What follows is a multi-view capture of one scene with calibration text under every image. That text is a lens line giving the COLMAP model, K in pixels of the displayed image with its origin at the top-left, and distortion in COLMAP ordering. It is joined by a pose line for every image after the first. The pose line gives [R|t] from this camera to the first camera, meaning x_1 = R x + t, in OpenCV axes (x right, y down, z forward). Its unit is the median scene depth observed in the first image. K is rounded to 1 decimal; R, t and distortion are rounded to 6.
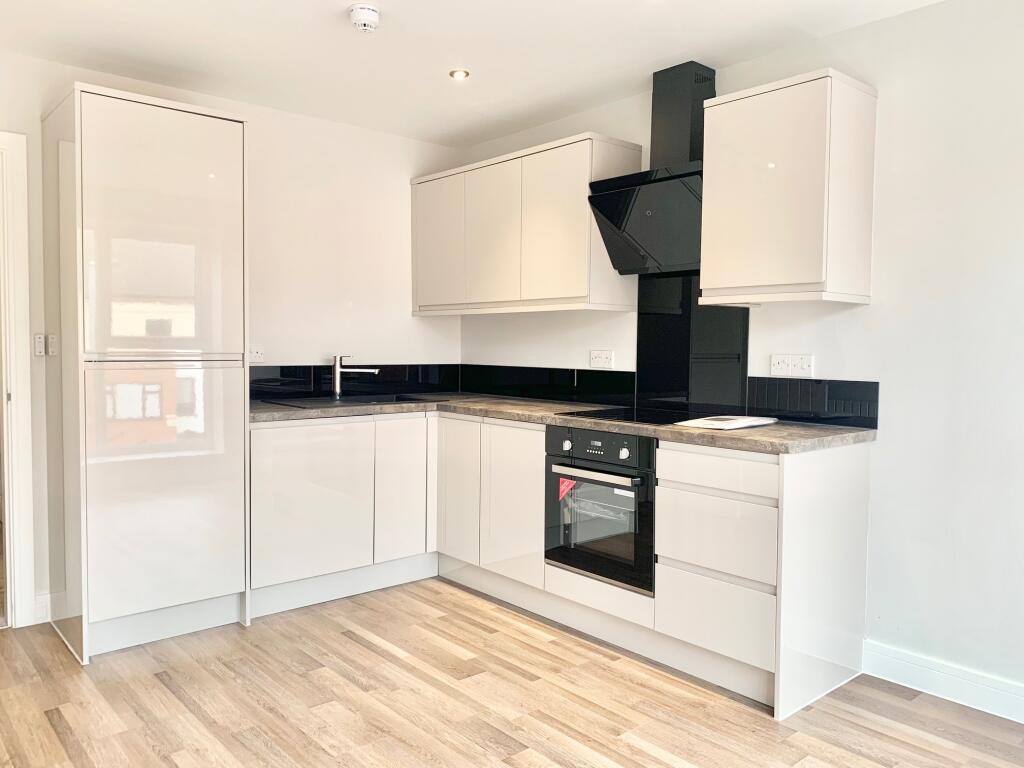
lens RADIAL K [[793.4, 0, 522.3], [0, 793.4, 374.0], [0, 0, 1]] dist [0.012239, -0.000116]
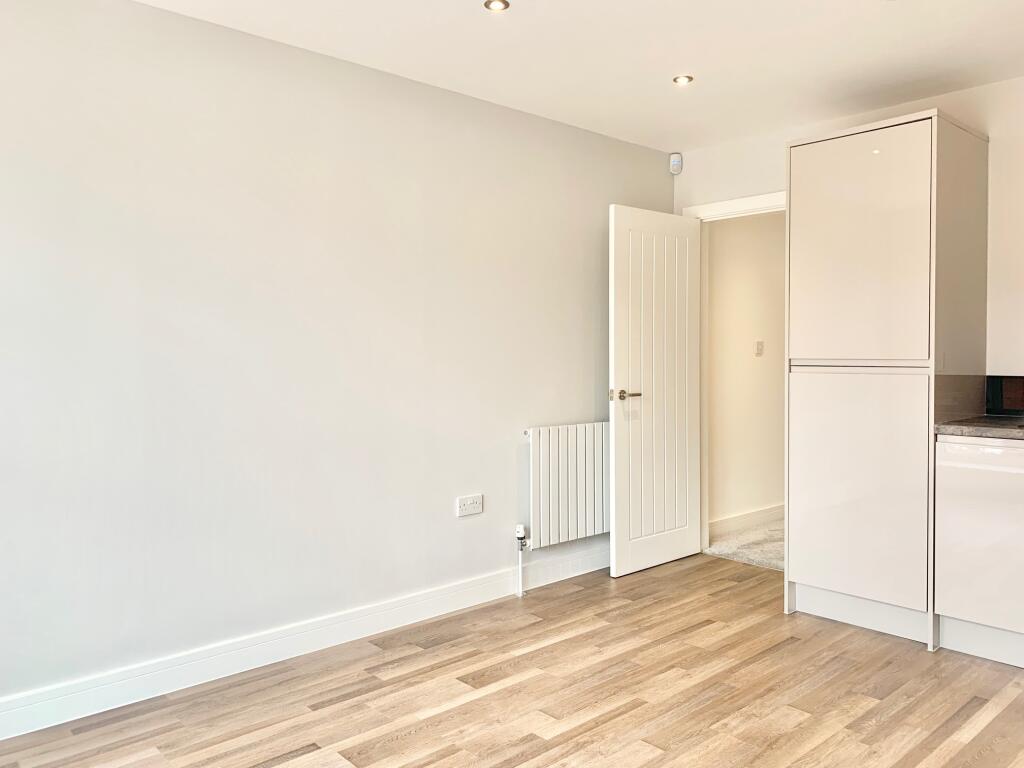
lens RADIAL K [[793.4, 0, 514.6], [0, 793.4, 388.2], [0, 0, 1]] dist [0.012239, -0.000116]
pose [[0.023452, 0.037359, -0.999027, 0.690634], [-0.037490, 0.998632, 0.036464, -0.009755], [0.999022, 0.036598, 0.024821, 0.578198]]
